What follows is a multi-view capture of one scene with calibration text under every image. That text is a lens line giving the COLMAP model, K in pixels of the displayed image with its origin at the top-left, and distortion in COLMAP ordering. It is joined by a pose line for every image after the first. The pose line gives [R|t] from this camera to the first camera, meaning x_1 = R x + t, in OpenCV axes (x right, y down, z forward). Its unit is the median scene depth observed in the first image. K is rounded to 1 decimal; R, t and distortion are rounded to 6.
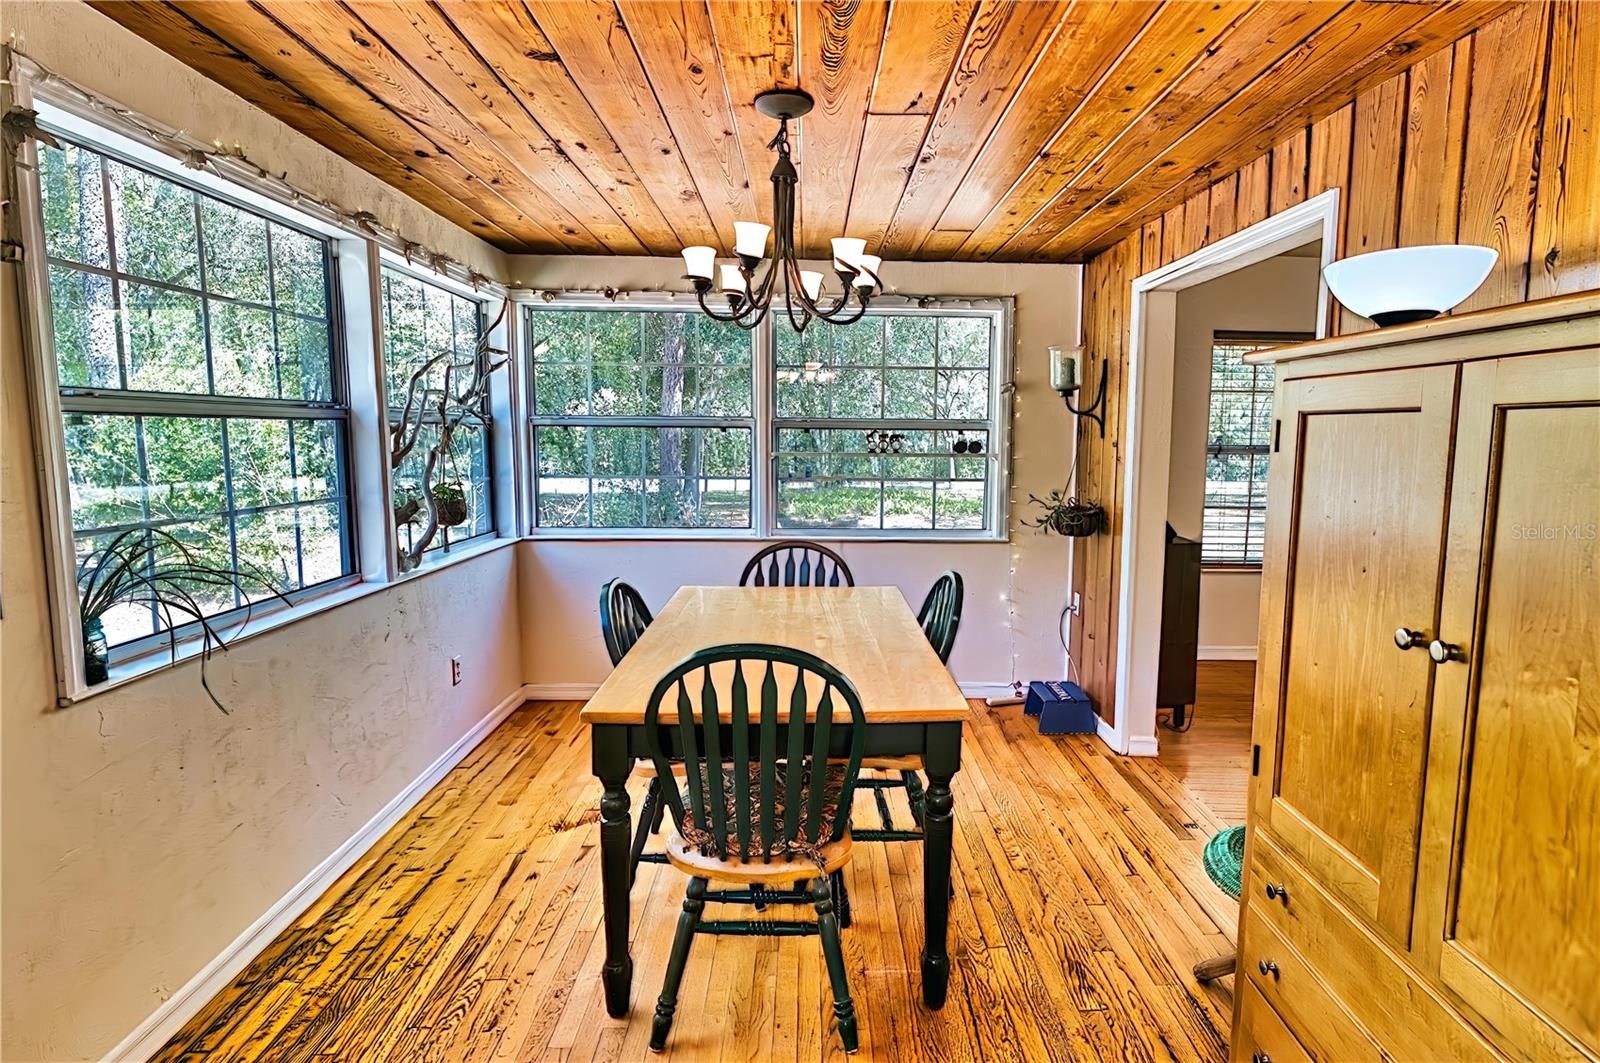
lens RADIAL K [[759.6, 0, 800.6], [0, 759.6, 515.4], [0, 0, 1]] dist [-0.002051, -0.000669]
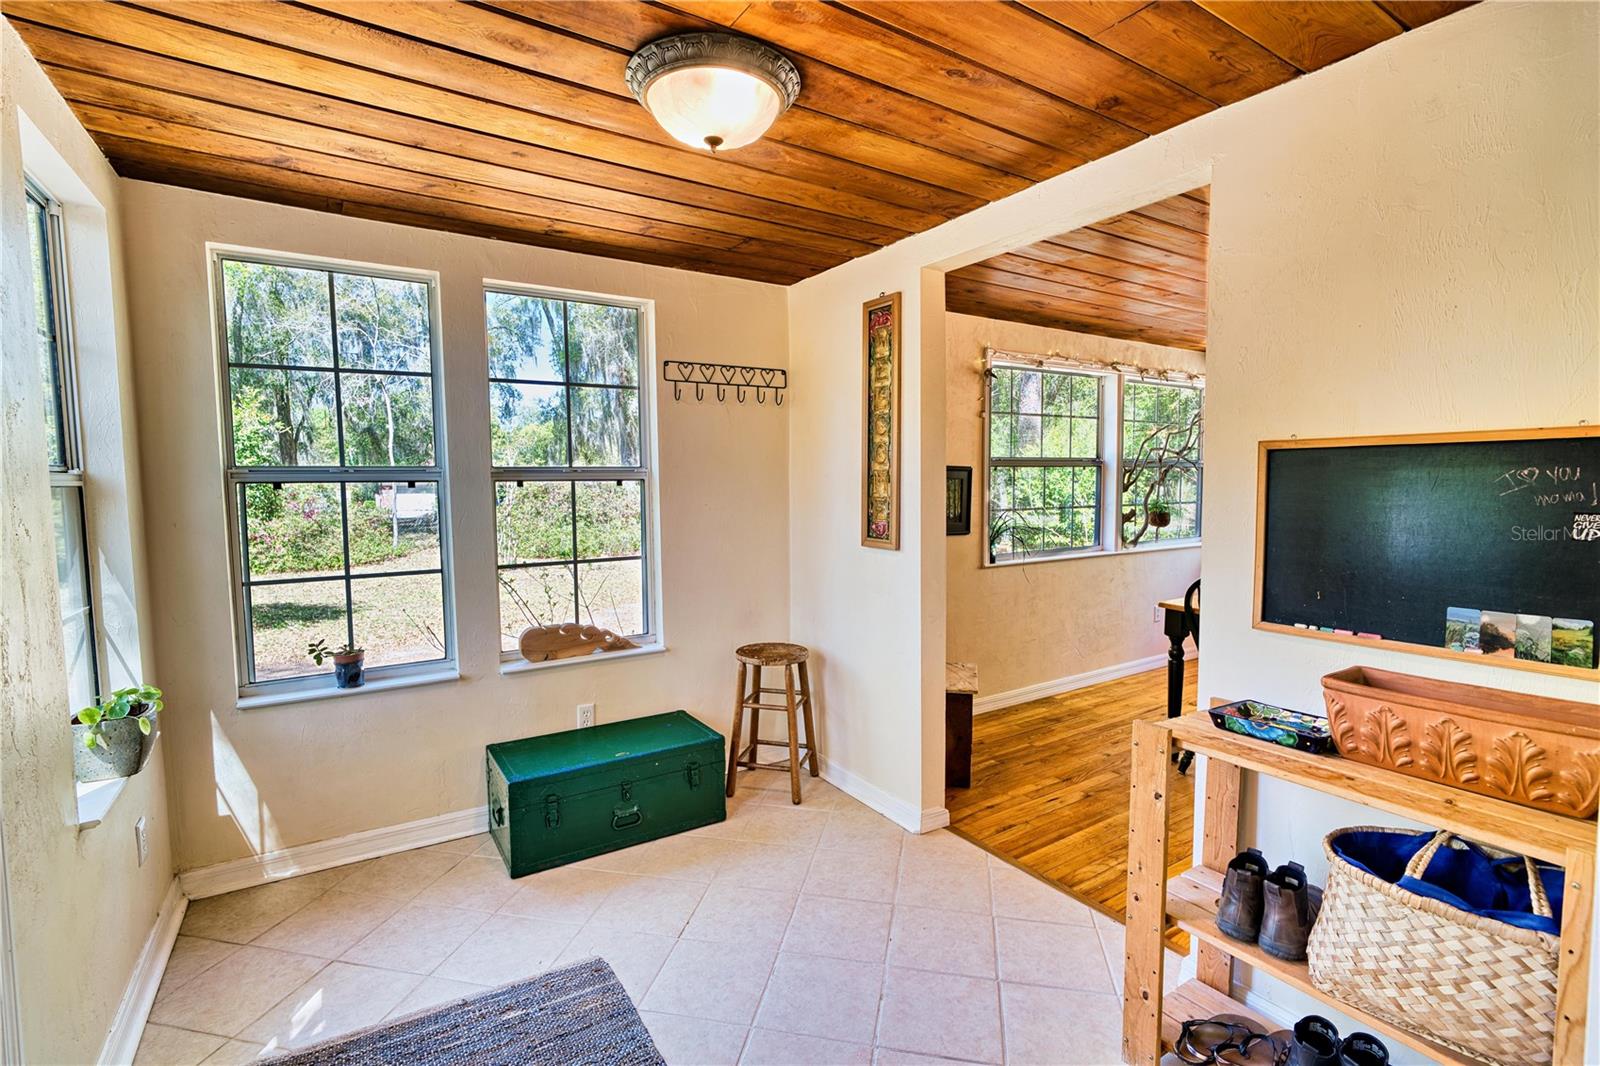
lens RADIAL K [[725.9, 0, 798.0], [0, 725.9, 523.8], [0, 0, 1]] dist [0.000605, -0.000065]
pose [[0.500207, 0.040107, -0.864976, 0.705945], [-0.077982, 0.996954, 0.001130, 0.086612], [0.862387, 0.066888, 0.501811, -0.671197]]
